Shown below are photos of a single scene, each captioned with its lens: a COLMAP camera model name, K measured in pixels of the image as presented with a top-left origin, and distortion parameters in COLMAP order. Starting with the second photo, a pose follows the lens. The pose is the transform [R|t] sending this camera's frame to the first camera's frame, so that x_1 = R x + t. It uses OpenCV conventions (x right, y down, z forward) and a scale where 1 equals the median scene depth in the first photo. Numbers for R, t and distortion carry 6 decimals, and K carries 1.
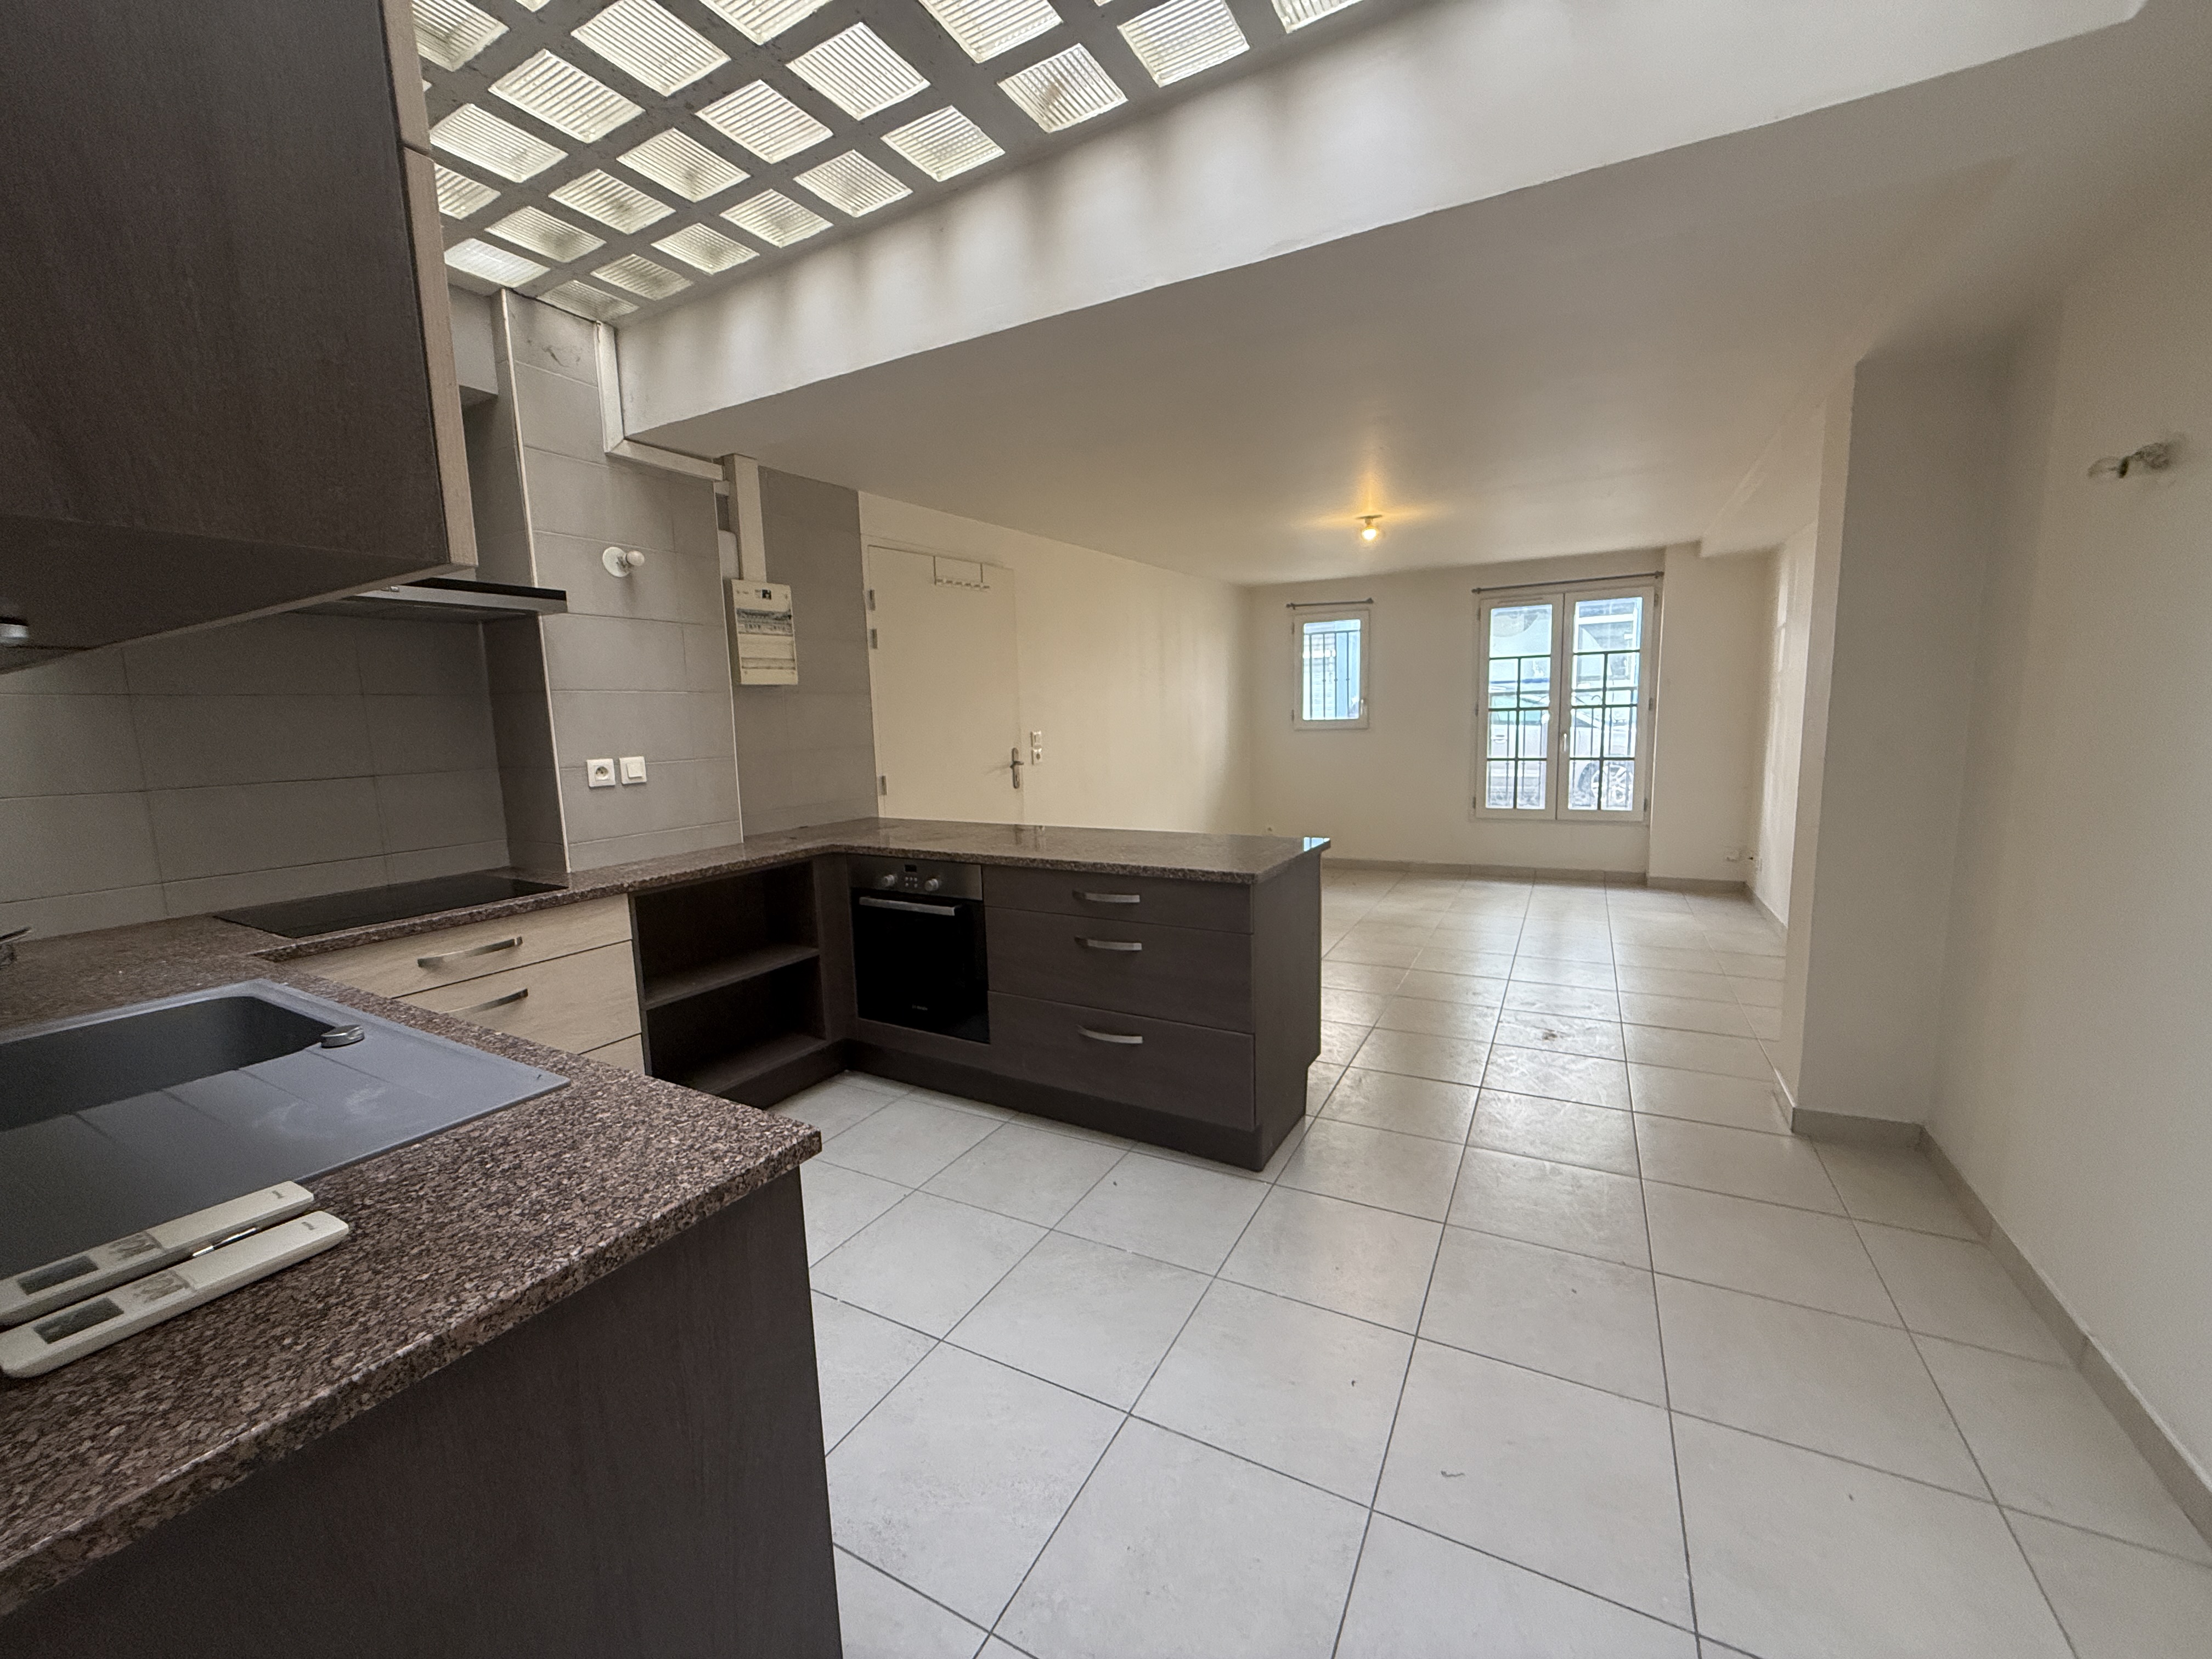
lens RADIAL K [[877.4, 0, 1103.3], [0, 877.4, 832.3], [0, 0, 1]] dist [-0.000150, -0.000551]
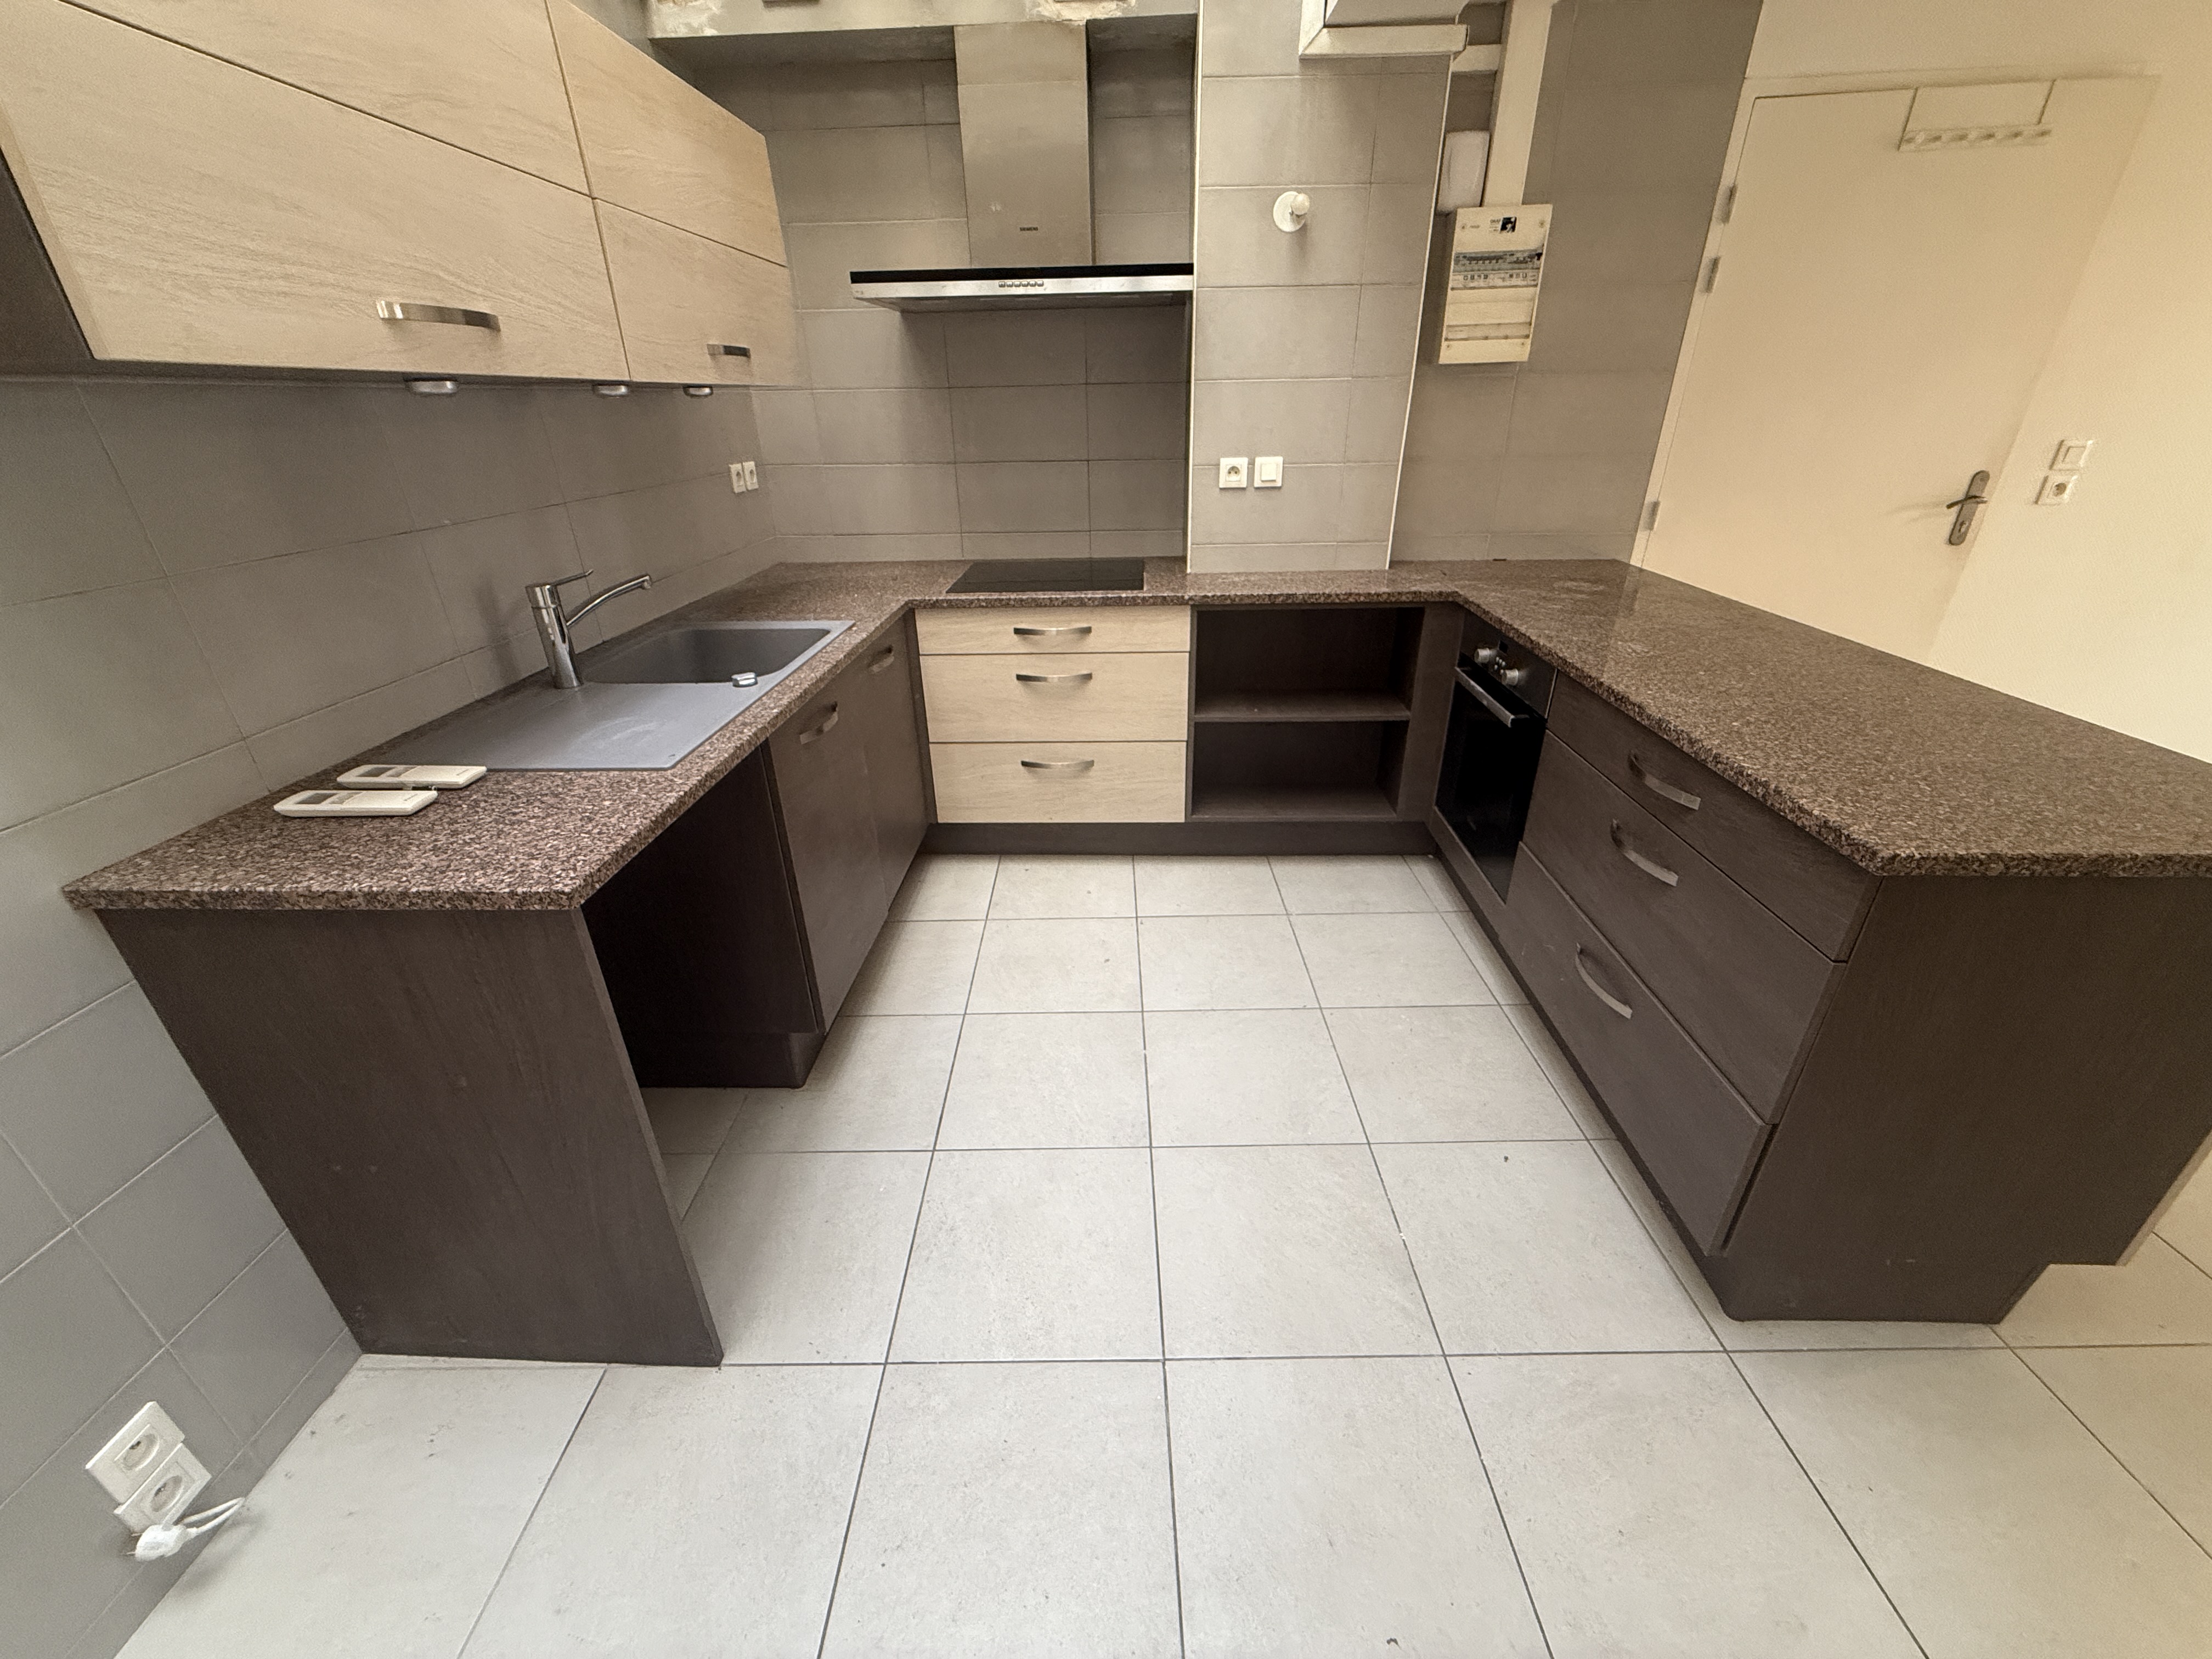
lens RADIAL K [[877.4, 0, 1103.3], [0, 877.4, 832.3], [0, 0, 1]] dist [-0.000150, -0.000551]
pose [[0.474439, 0.407880, -0.780091, 0.184330], [-0.113288, 0.907098, 0.405387, -0.055411], [0.872968, -0.103957, 0.476571, 0.242090]]
